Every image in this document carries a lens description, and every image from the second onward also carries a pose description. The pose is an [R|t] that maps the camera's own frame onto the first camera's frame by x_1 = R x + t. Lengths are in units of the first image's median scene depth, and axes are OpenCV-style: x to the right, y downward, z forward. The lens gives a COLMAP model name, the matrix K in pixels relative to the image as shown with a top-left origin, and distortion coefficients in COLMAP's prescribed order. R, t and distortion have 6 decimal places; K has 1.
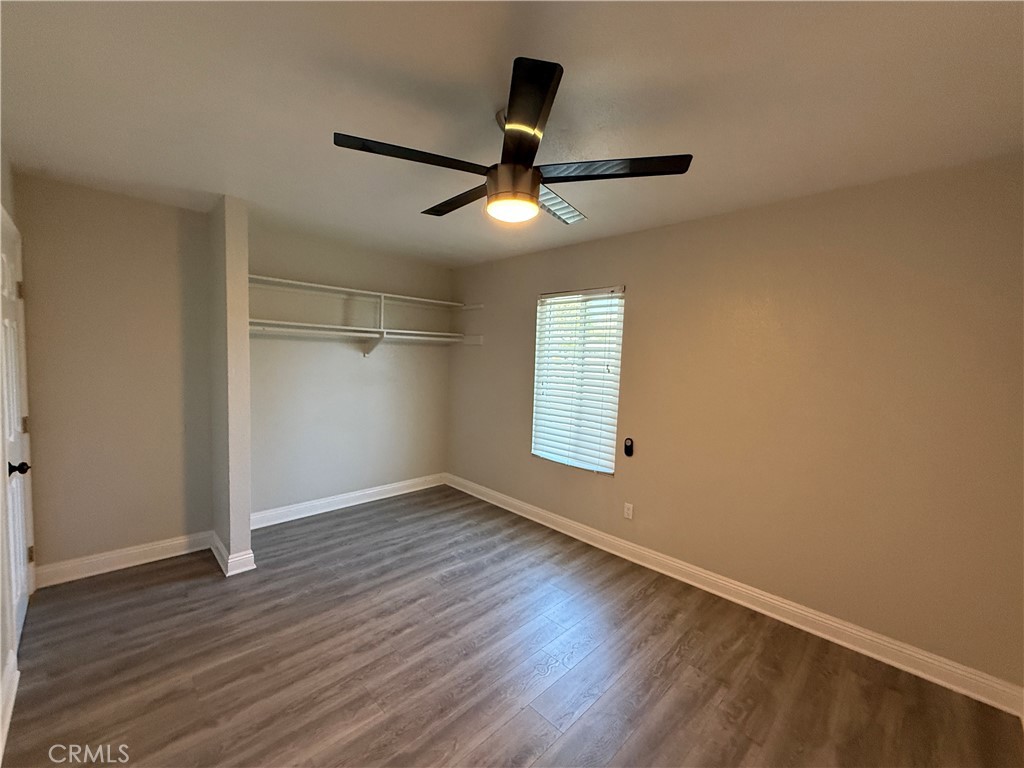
lens RADIAL K [[439.4, 0, 533.9], [0, 439.4, 378.2], [0, 0, 1]] dist [0.002443, 0.000252]
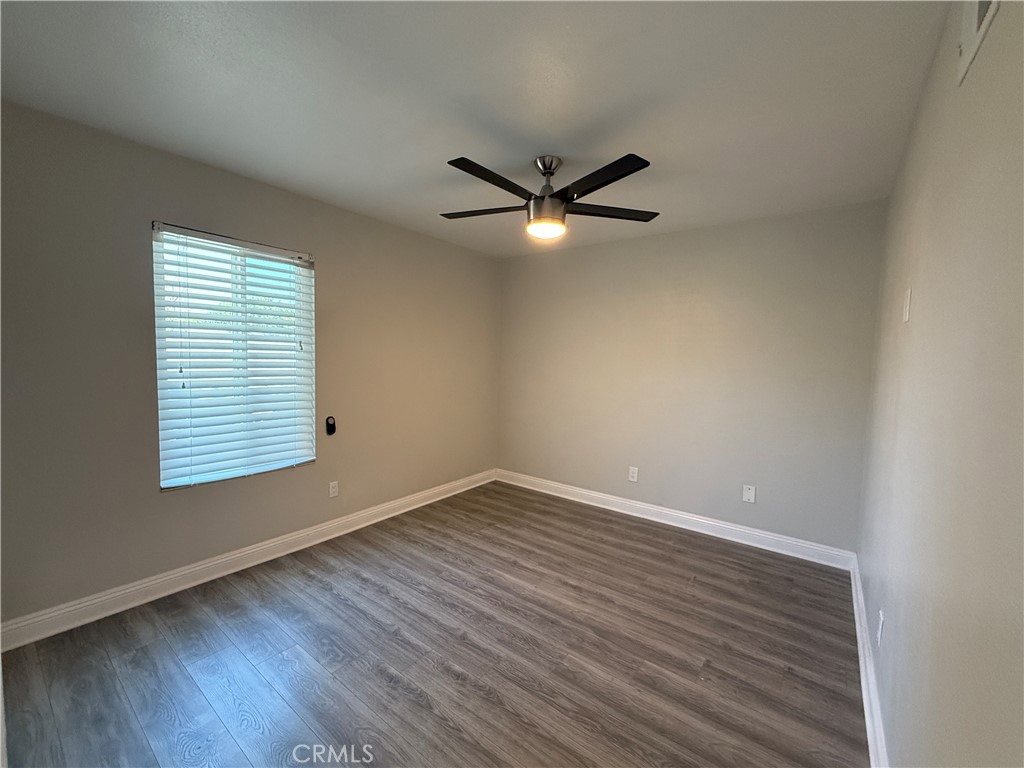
lens RADIAL K [[417.1, 0, 510.4], [0, 417.1, 386.8], [0, 0, 1]] dist [0.000295, -0.000120]
pose [[-0.141001, -0.106850, 0.984226, -0.819332], [0.020455, 0.993632, 0.110801, -0.028160], [-0.989798, 0.035756, -0.137918, 0.799641]]
